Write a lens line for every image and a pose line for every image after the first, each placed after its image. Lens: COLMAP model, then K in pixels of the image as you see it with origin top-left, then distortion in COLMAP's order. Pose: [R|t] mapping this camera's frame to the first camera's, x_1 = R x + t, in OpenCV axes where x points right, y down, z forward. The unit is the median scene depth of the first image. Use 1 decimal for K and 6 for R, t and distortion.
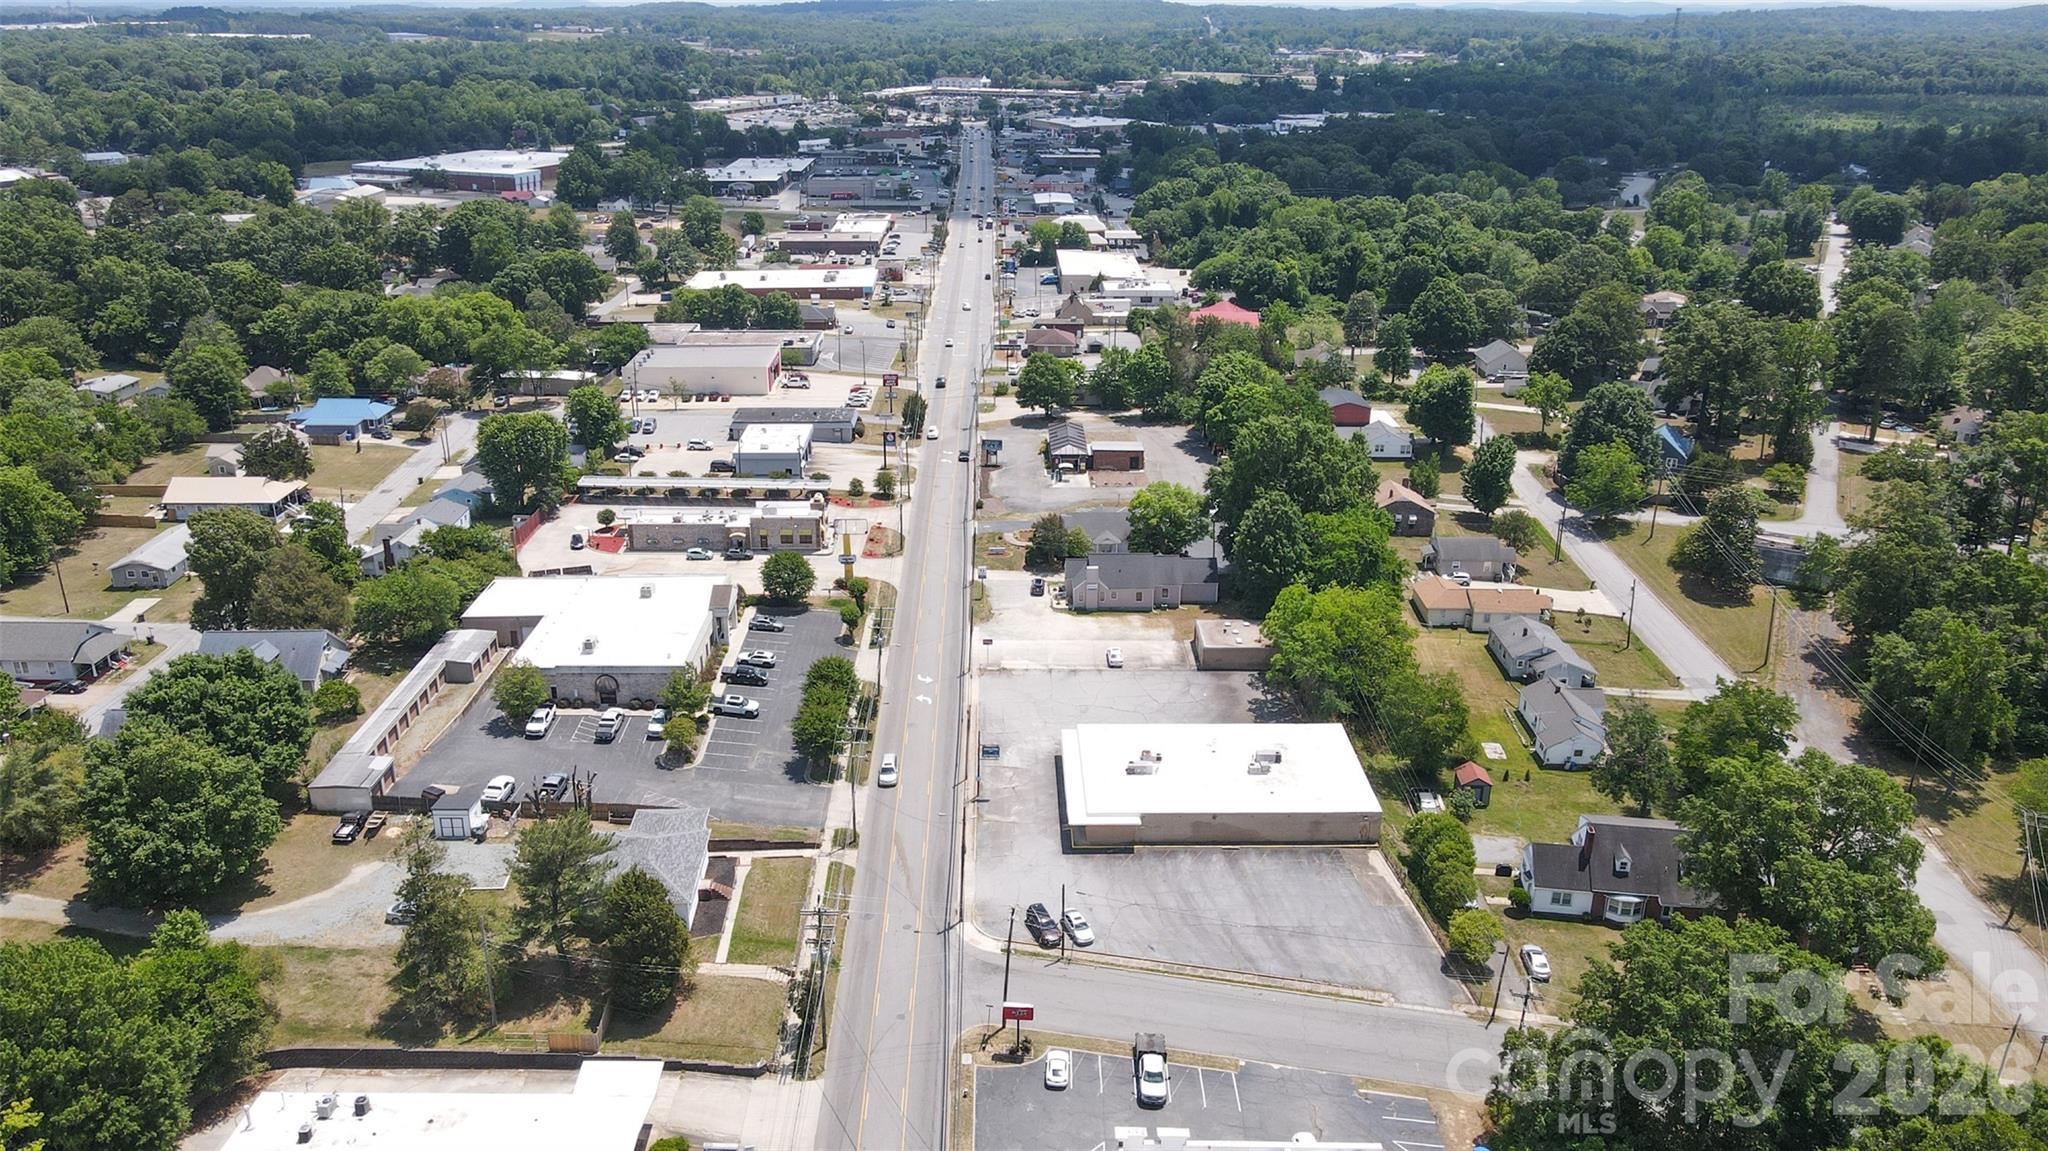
lens RADIAL K [[1512.1, 0, 1018.3], [0, 1512.1, 582.0], [0, 0, 1]] dist [-0.006632, 0.046889]
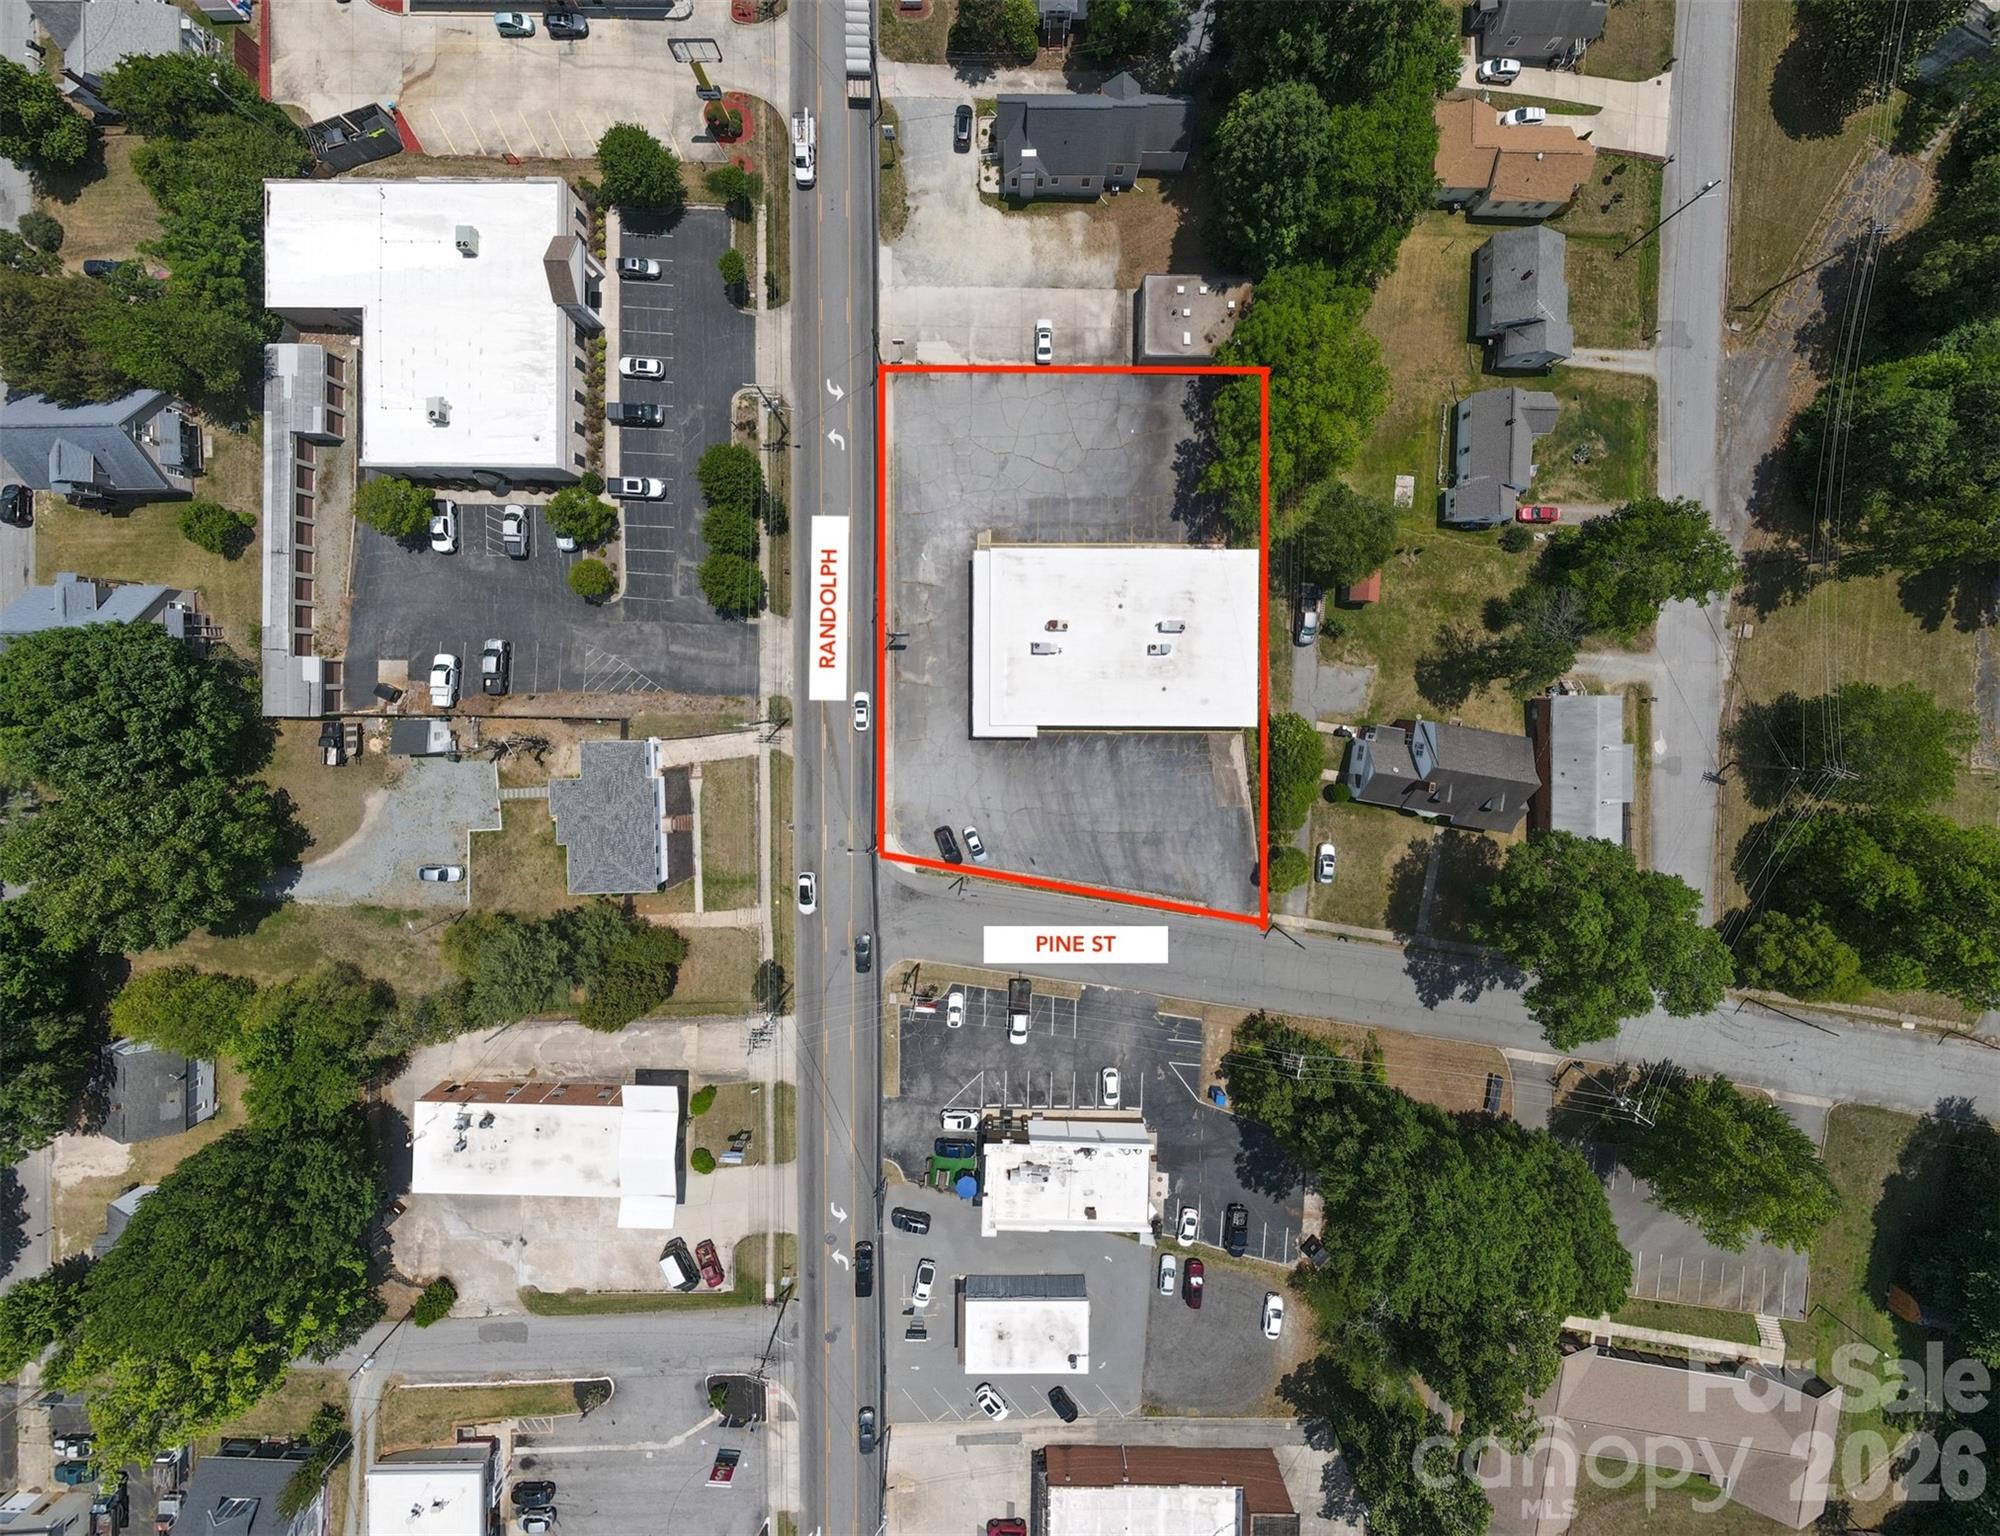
lens RADIAL K [[674.1, 0, 1000.2], [0, 674.1, 703.3], [0, 0, 1]] dist [0.003143, -0.000524]
pose [[0.999873, 0.015751, -0.002476, 0.041511], [-0.003292, 0.355877, 0.934527, -0.240782], [0.015600, -0.934400, 0.355883, 0.642543]]
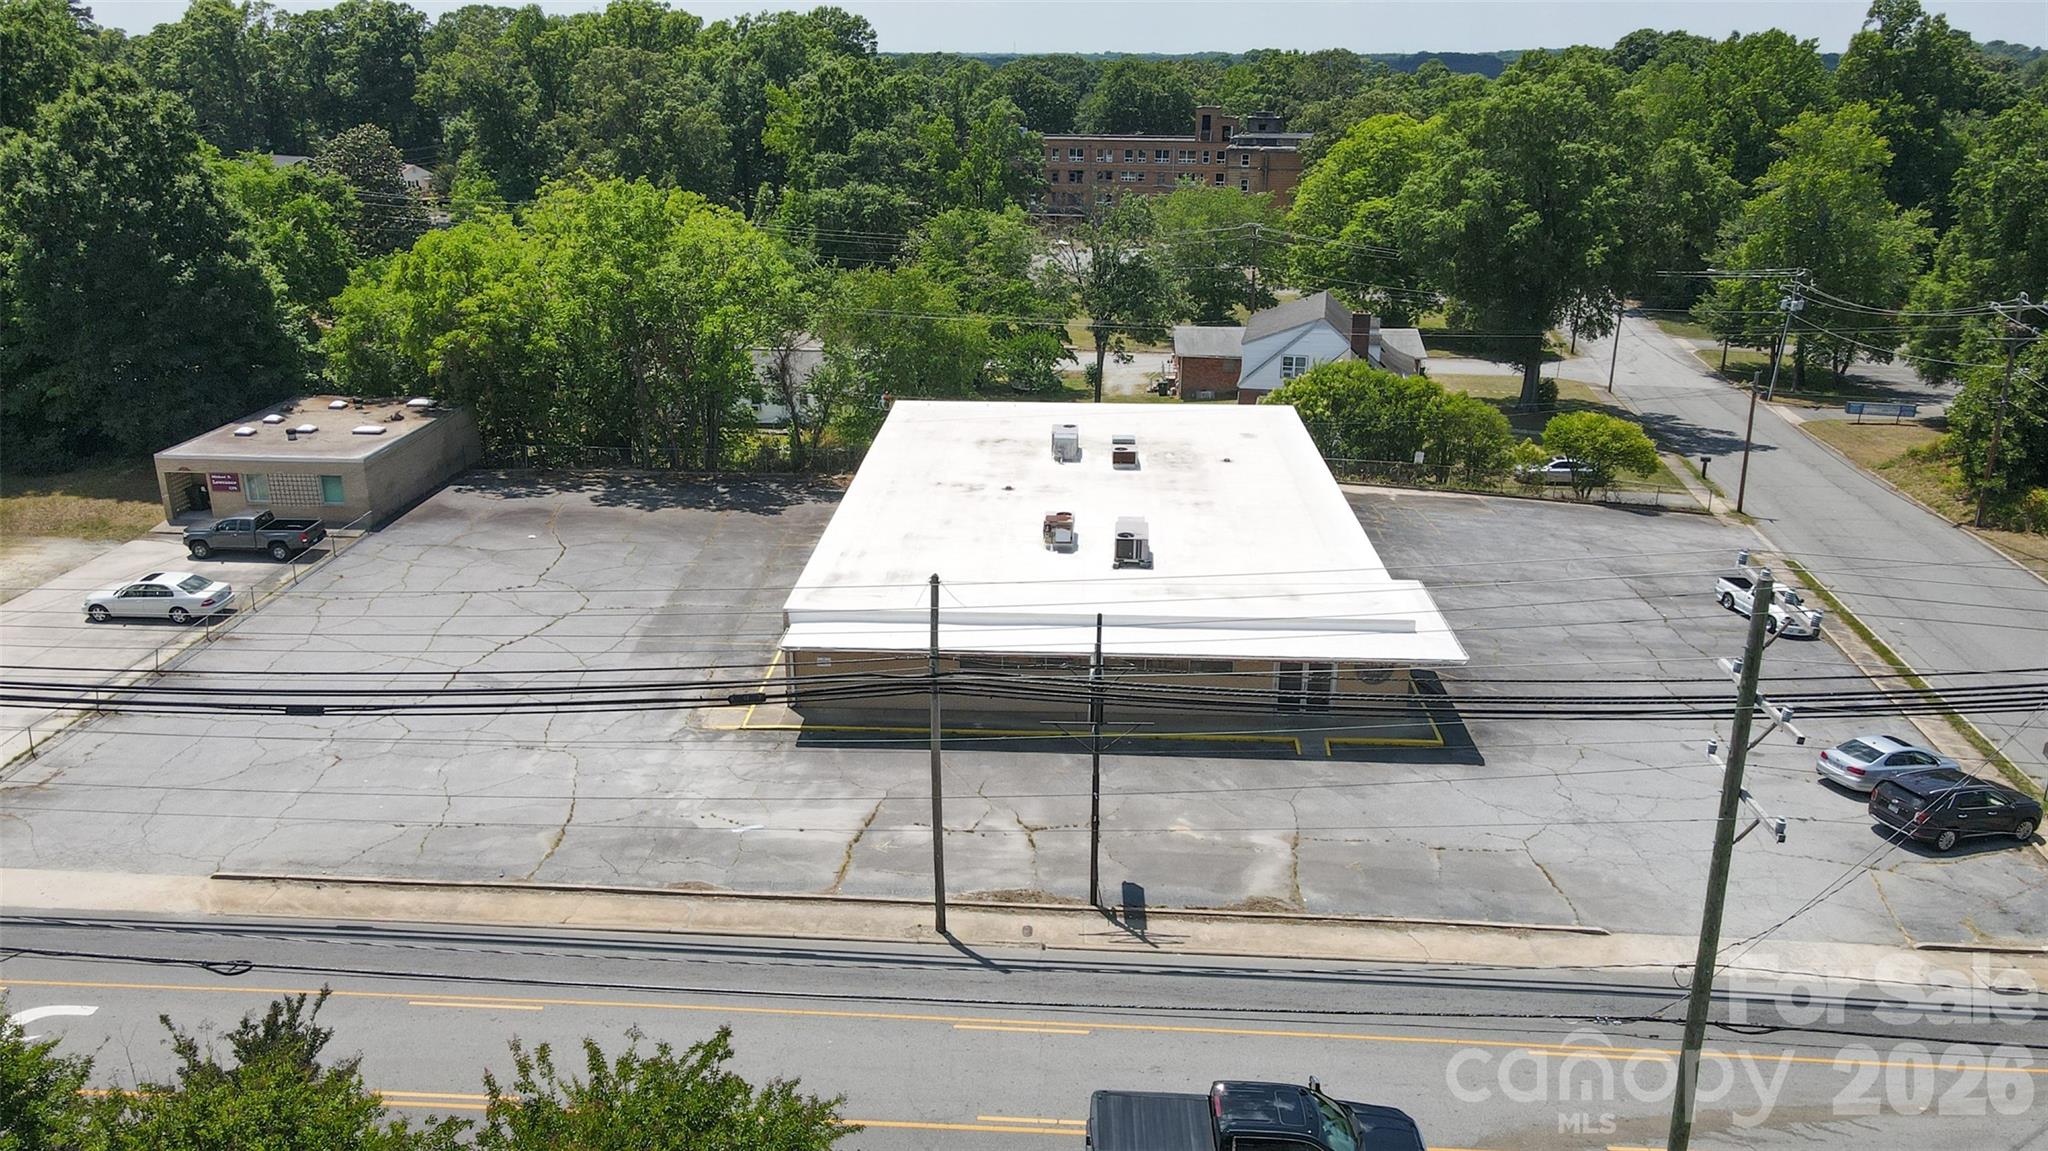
lens RADIAL K [[1512.1, 0, 1005.3], [0, 1512.1, 576.5], [0, 0, 1]] dist [-0.006632, 0.046889]
pose [[0.063847, -0.333019, 0.940756, -0.187379], [0.363833, 0.885565, 0.288790, 0.020055], [-0.929273, 0.323840, 0.177704, 0.780639]]
